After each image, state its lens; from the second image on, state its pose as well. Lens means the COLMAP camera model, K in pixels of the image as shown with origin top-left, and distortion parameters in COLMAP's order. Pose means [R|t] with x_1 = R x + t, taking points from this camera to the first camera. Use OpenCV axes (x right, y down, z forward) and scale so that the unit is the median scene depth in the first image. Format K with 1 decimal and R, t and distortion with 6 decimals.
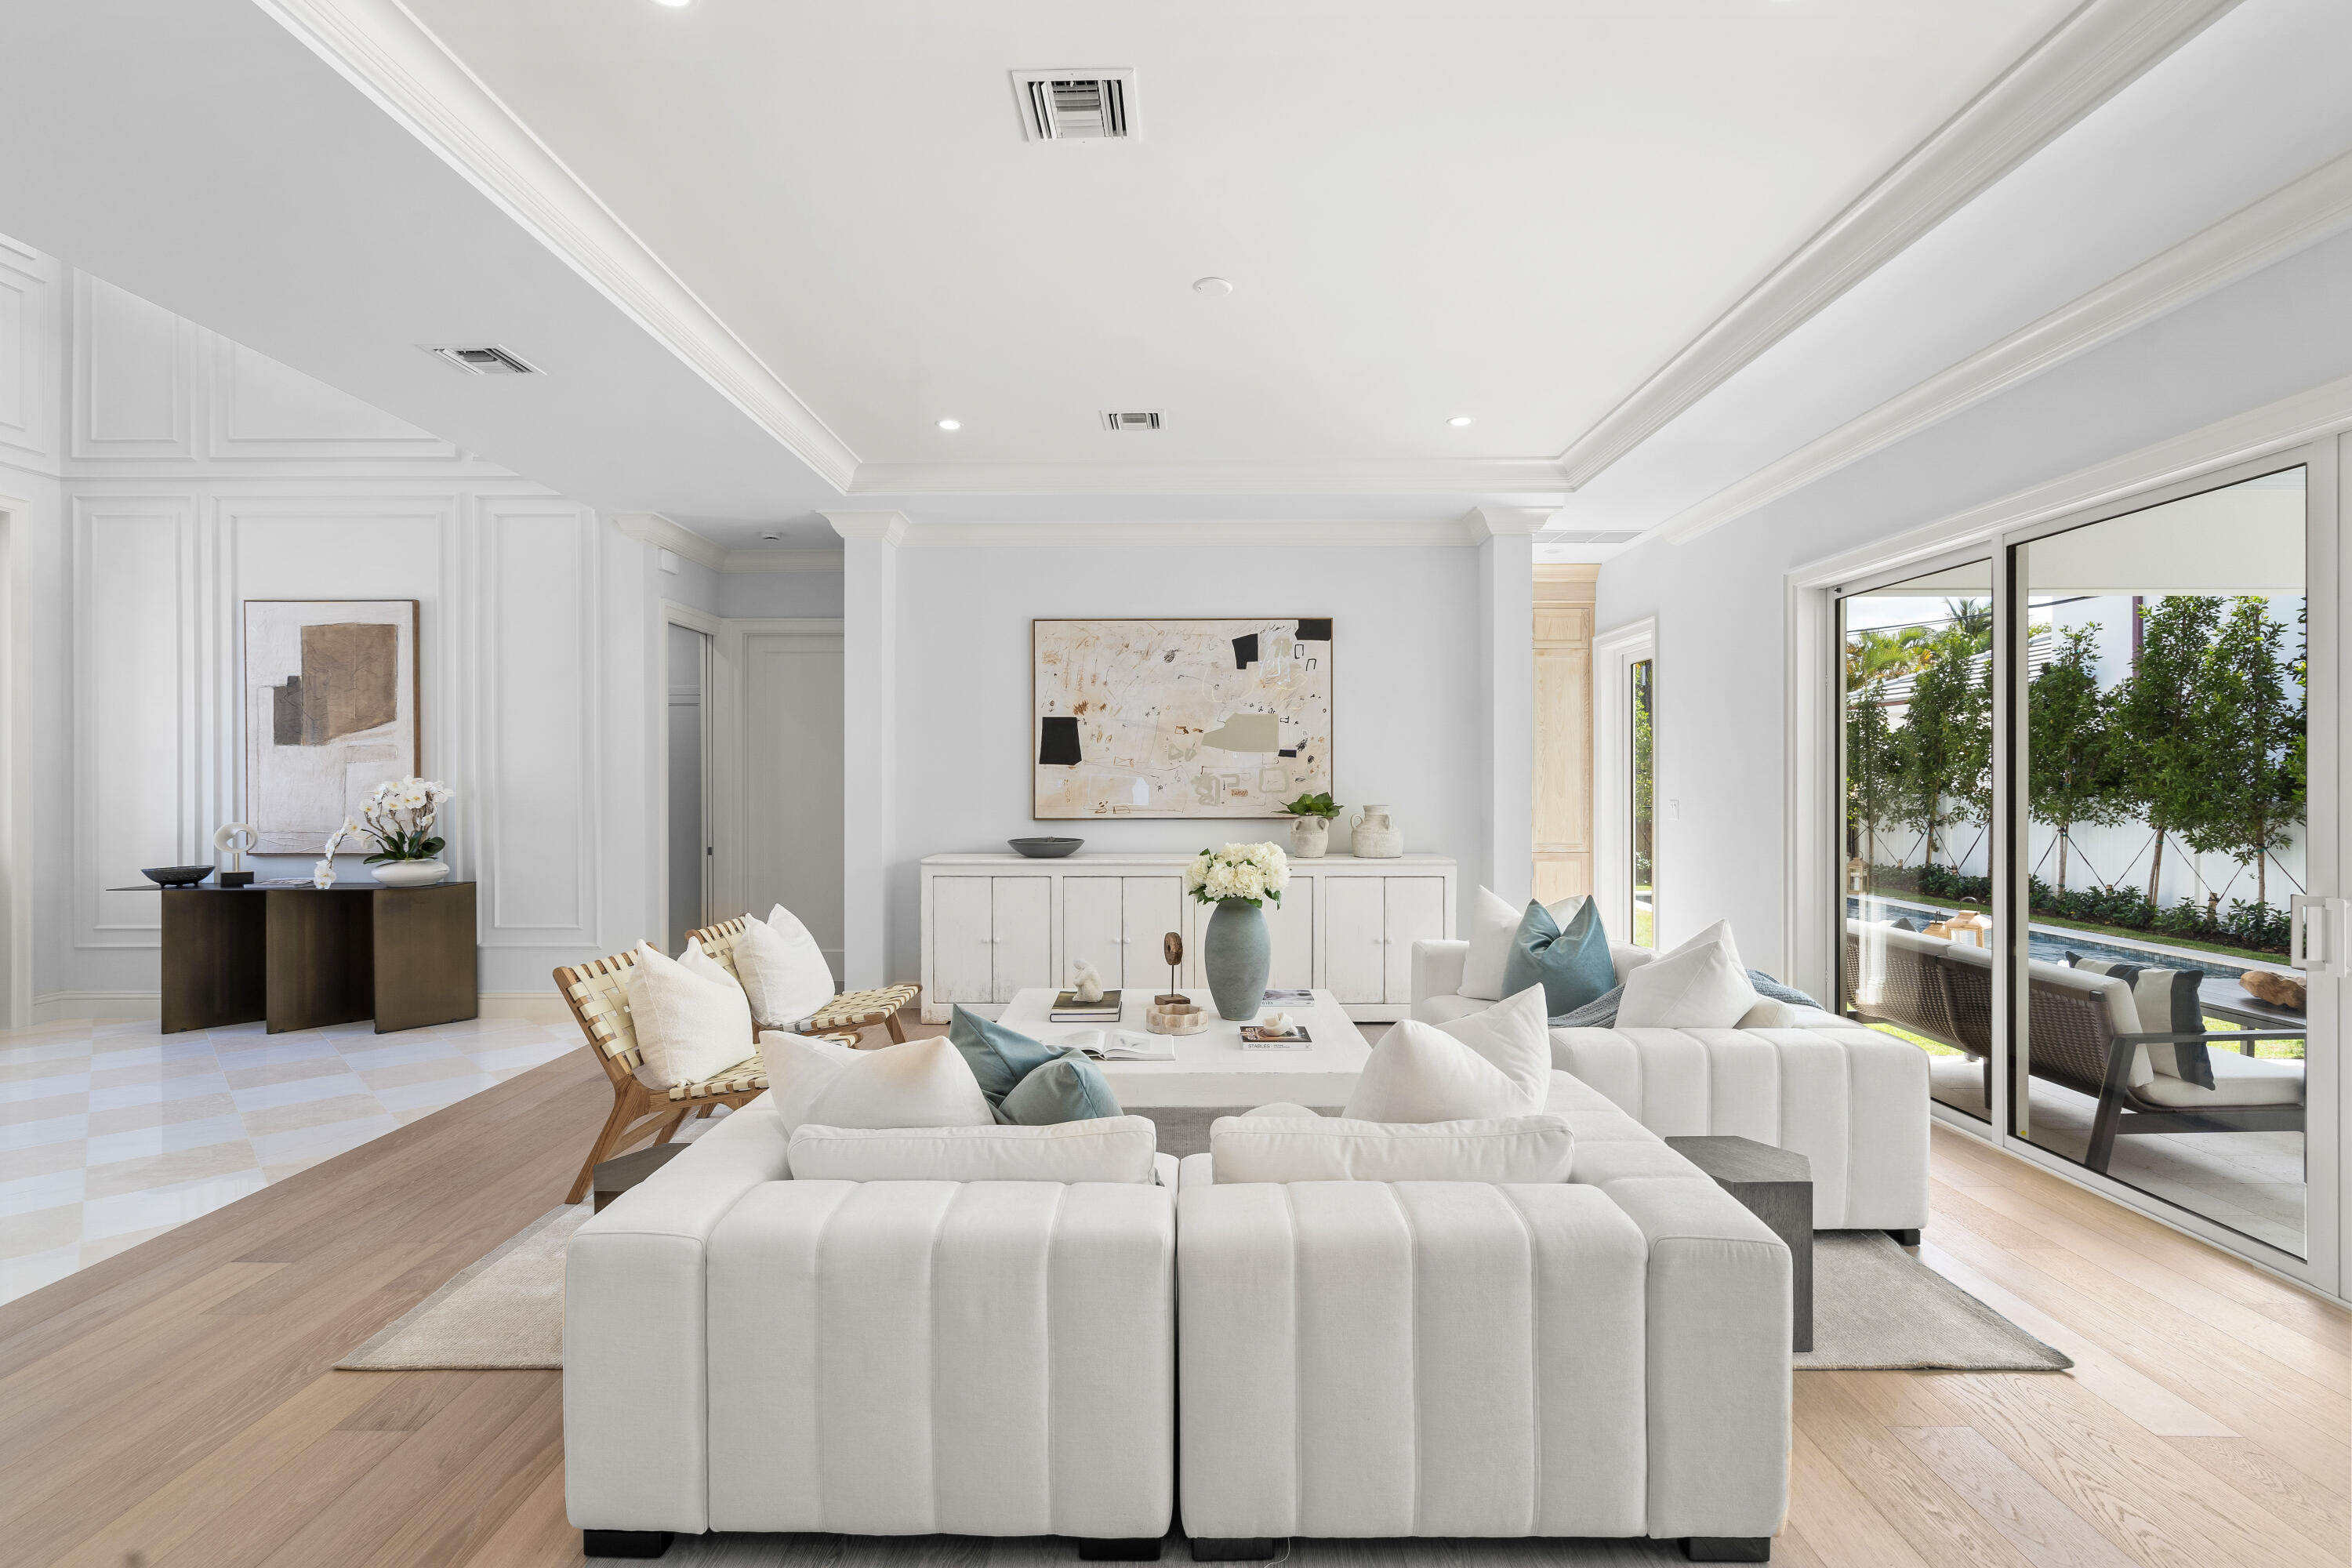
lens RADIAL K [[1074.9, 0, 1176.0], [0, 1074.9, 784.0], [0, 0, 1]] dist [-0.003770, -0.000056]
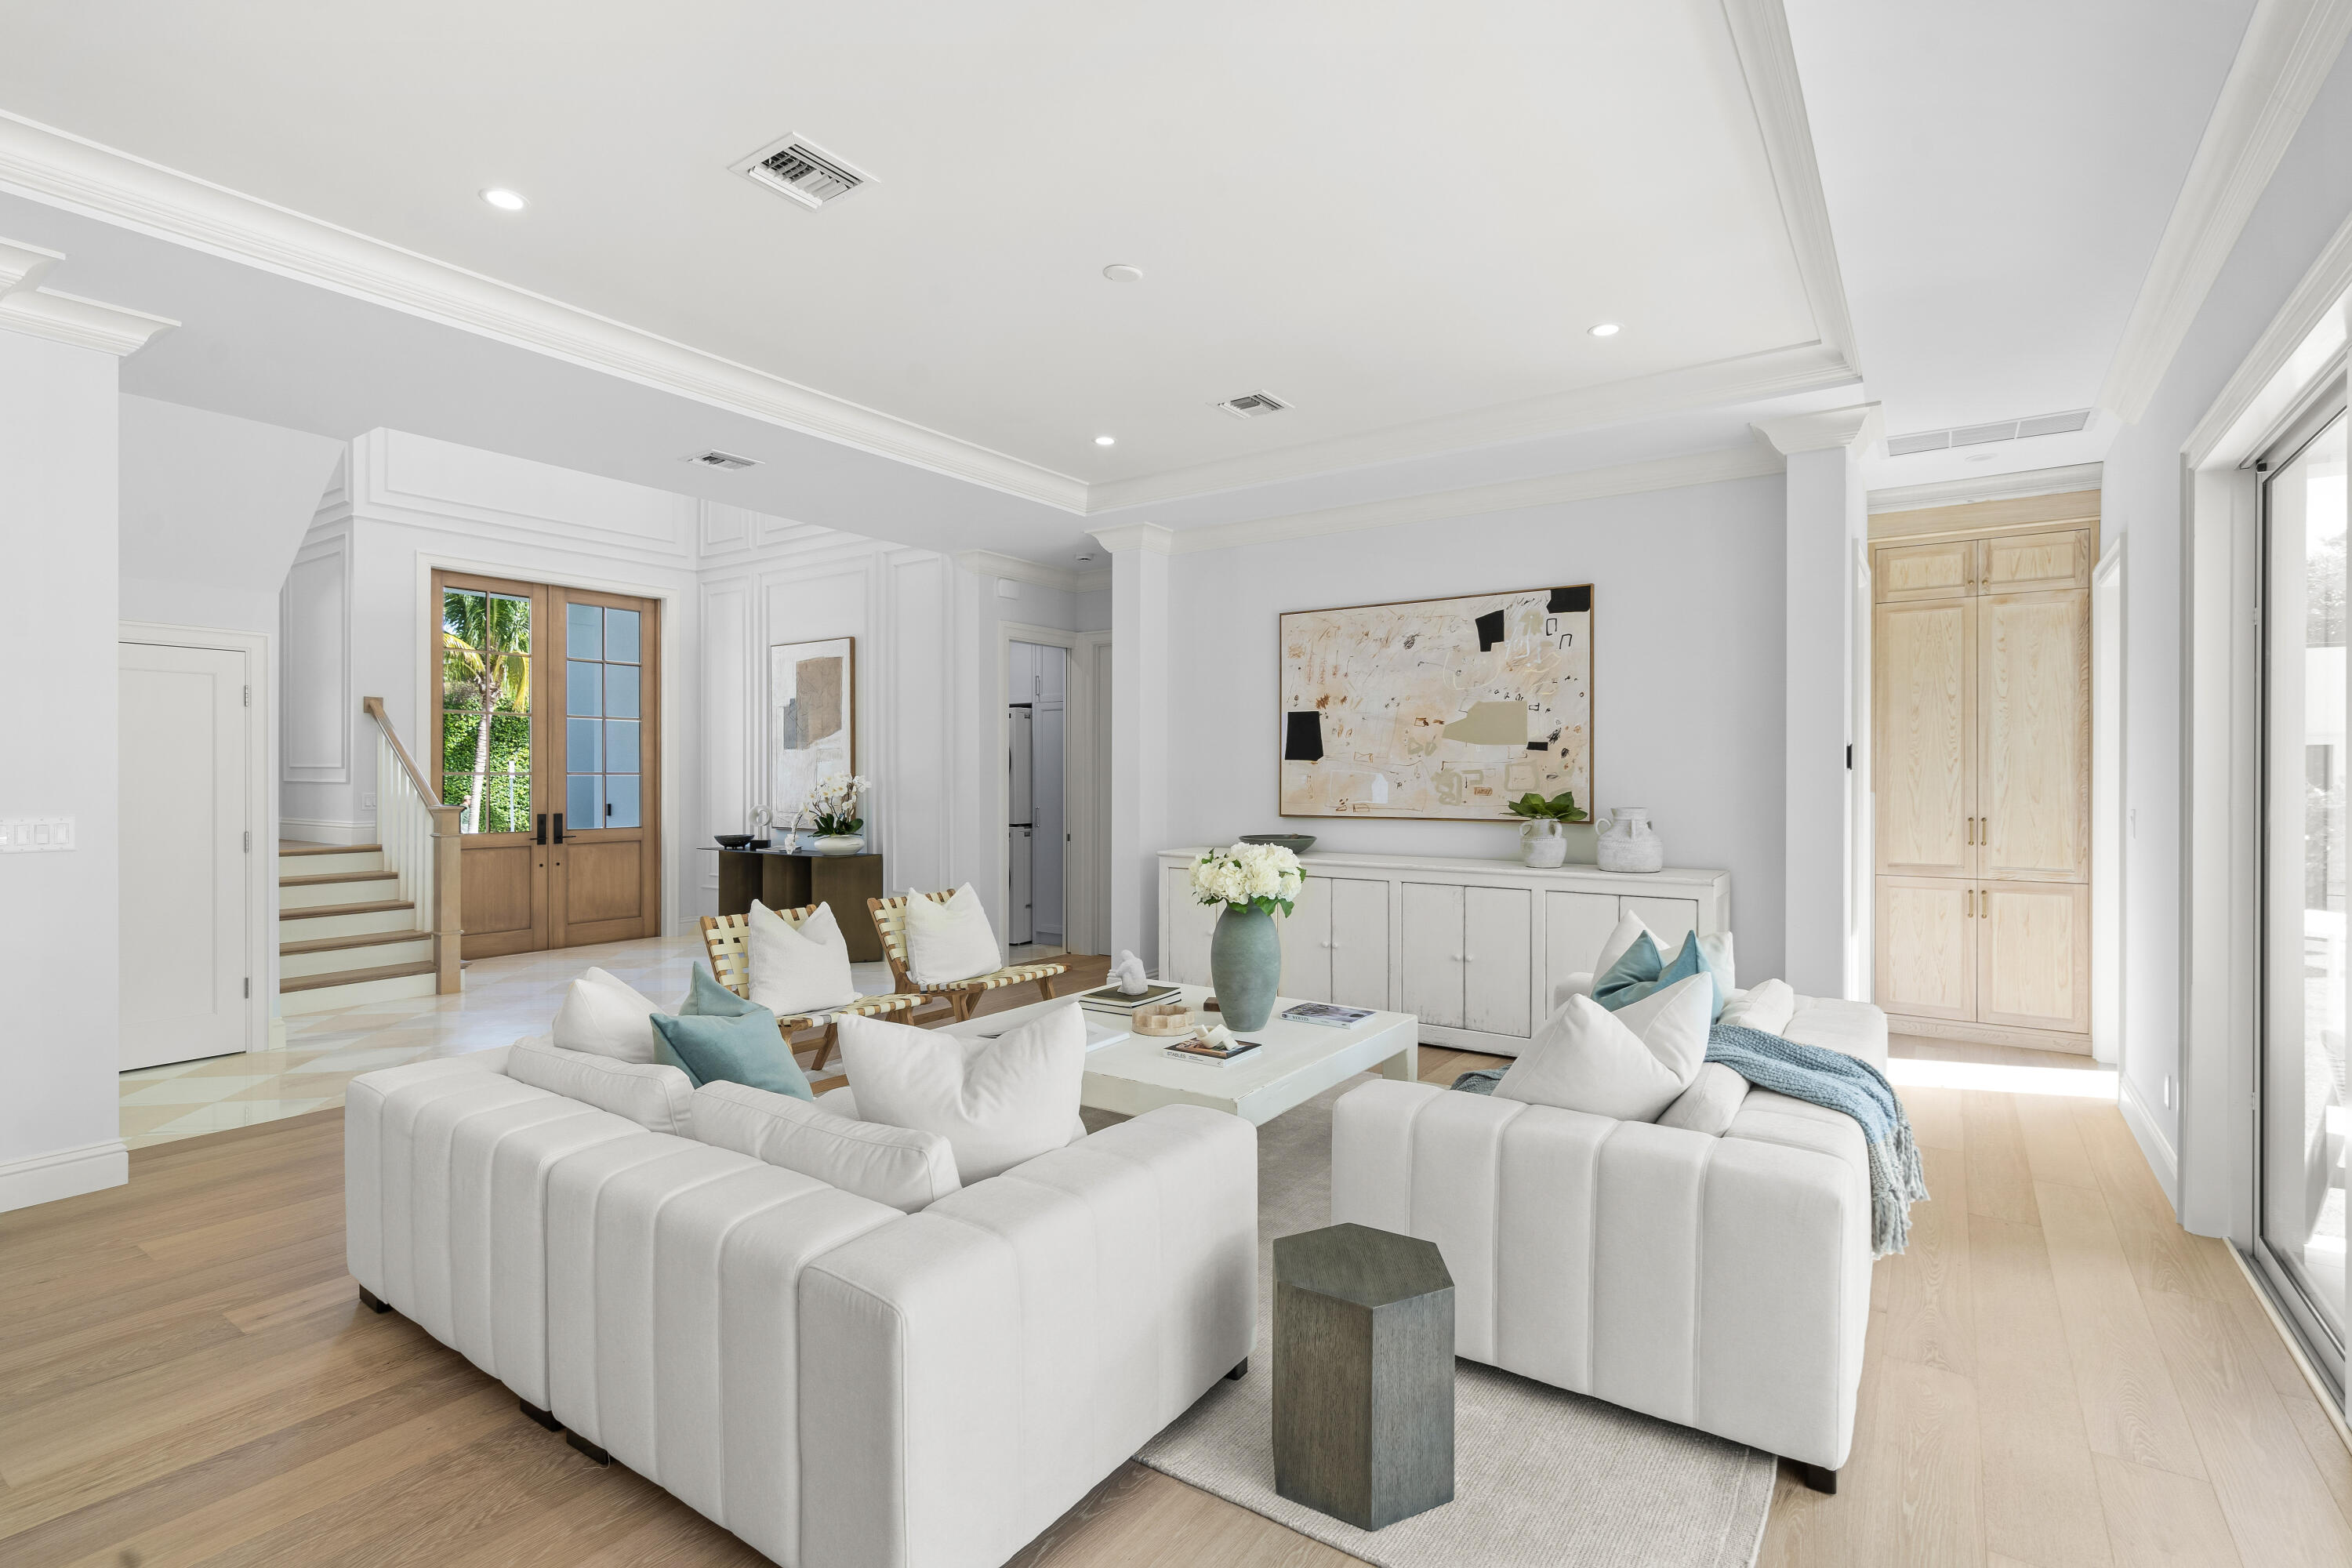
lens RADIAL K [[1097.3, 0, 1178.3], [0, 1097.3, 775.4], [0, 0, 1]] dist [0.001090, -0.000015]
pose [[0.827714, 0.003026, -0.561142, 0.359202], [-0.005497, 0.999981, -0.002716, -0.000968], [0.561123, 0.005333, 0.827715, 0.111119]]
